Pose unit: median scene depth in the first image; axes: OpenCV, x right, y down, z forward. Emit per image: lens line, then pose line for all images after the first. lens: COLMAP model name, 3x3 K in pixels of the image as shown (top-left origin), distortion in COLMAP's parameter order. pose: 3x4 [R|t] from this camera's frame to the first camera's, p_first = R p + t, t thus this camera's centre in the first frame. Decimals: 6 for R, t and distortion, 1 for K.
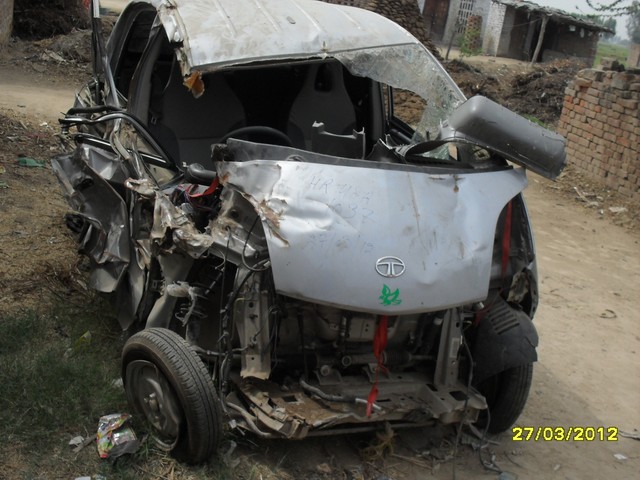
lens RADIAL K [[749.2, 0, 320.0], [0, 749.2, 240.0], [0, 0, 1]] dist [-0.170042, 0.035568]
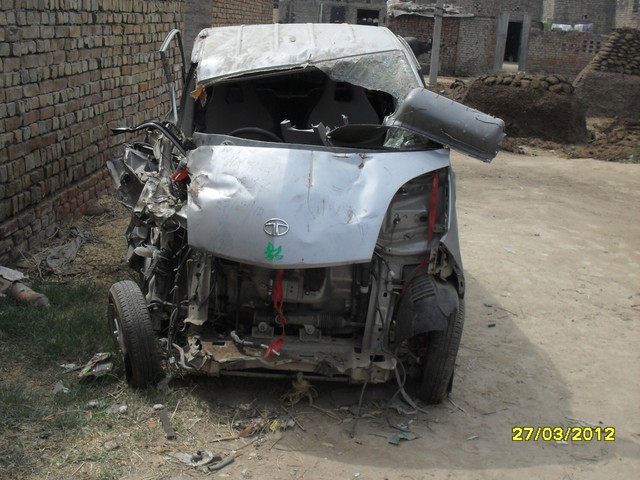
lens RADIAL K [[749.2, 0, 320.0], [0, 749.2, 240.0], [0, 0, 1]] dist [-0.170042, 0.035568]
pose [[0.931902, 0.008138, -0.362619, 0.531469], [-0.035116, 0.997076, -0.067869, 0.120836], [0.361006, 0.075981, 0.929463, -0.061528]]
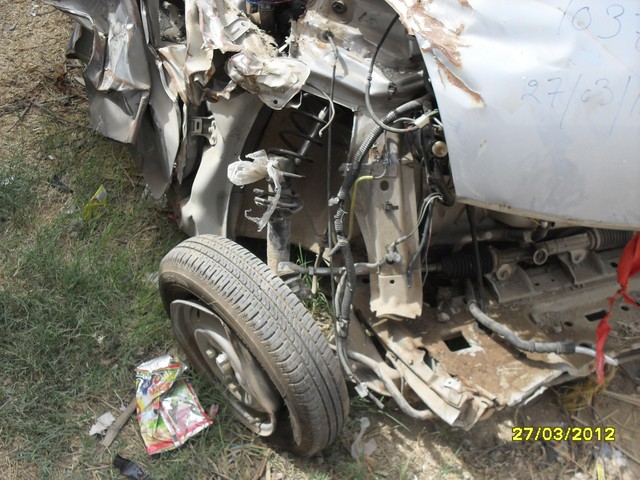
lens RADIAL K [[749.2, 0, 320.0], [0, 749.2, 240.0], [0, 0, 1]] dist [-0.170042, 0.035568]
pose [[0.997902, -0.036977, -0.053136, -0.111163], [0.055239, 0.914370, 0.401095, -0.096984], [0.033754, -0.403188, 0.914494, 0.485134]]
